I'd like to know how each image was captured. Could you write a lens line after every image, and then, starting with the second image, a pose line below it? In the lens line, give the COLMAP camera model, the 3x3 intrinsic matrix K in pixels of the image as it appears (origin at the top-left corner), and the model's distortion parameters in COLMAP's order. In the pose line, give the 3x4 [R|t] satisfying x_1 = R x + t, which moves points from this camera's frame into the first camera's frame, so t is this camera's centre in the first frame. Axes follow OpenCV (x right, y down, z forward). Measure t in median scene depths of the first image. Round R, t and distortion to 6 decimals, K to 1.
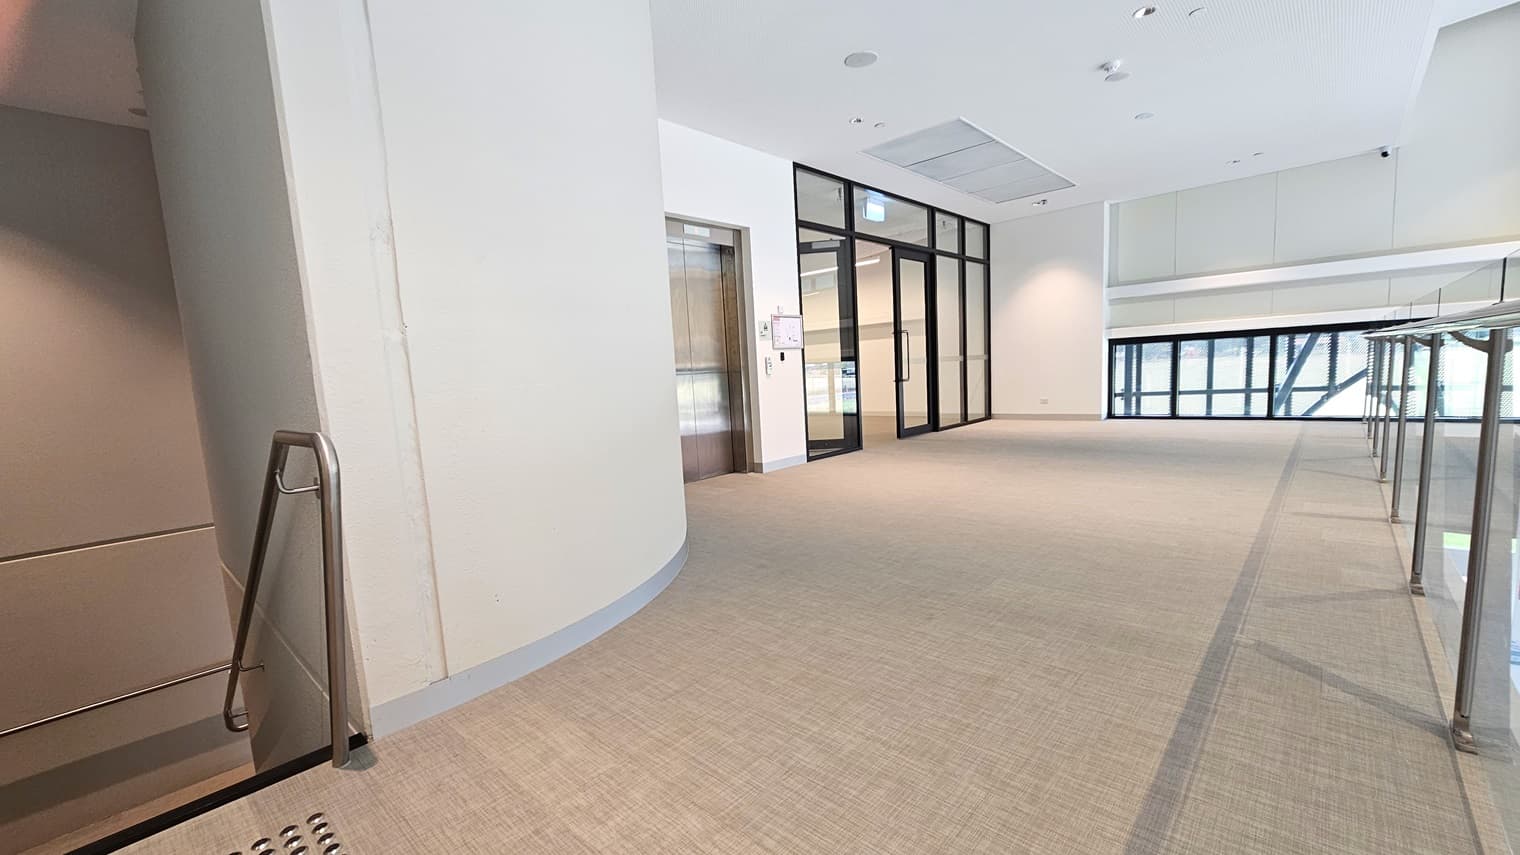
lens RADIAL K [[621.4, 0, 757.3], [0, 621.4, 448.2], [0, 0, 1]] dist [-0.002373, -0.000623]
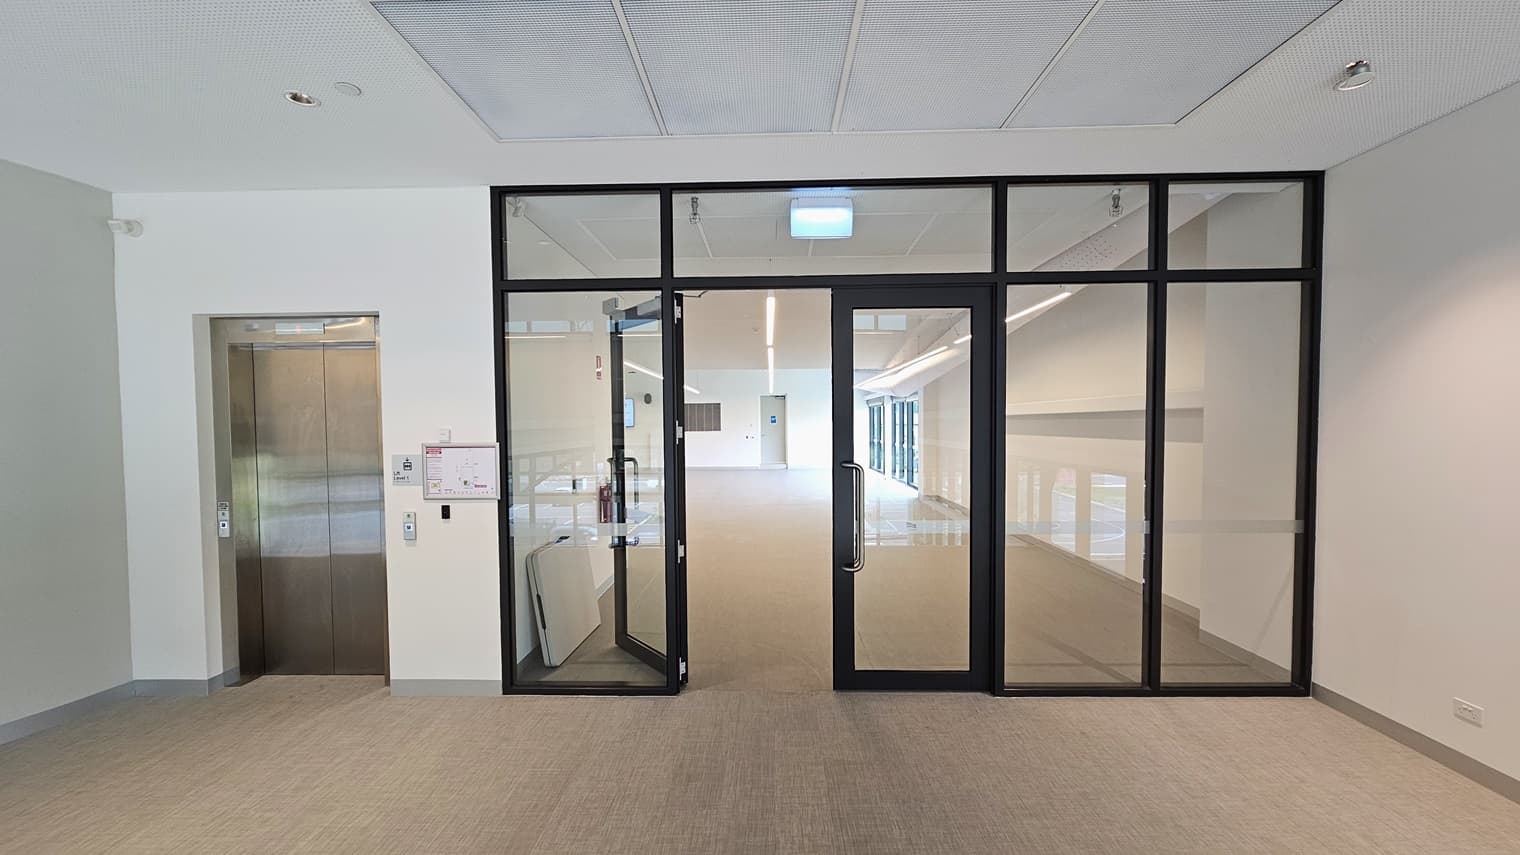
lens RADIAL K [[621.4, 0, 757.3], [0, 621.4, 448.2], [0, 0, 1]] dist [-0.002373, -0.000623]
pose [[0.659353, 0.083879, -0.747140, 0.641415], [-0.121841, 0.992542, 0.003905, -0.232717], [0.741896, 0.088457, 0.664655, 0.766951]]
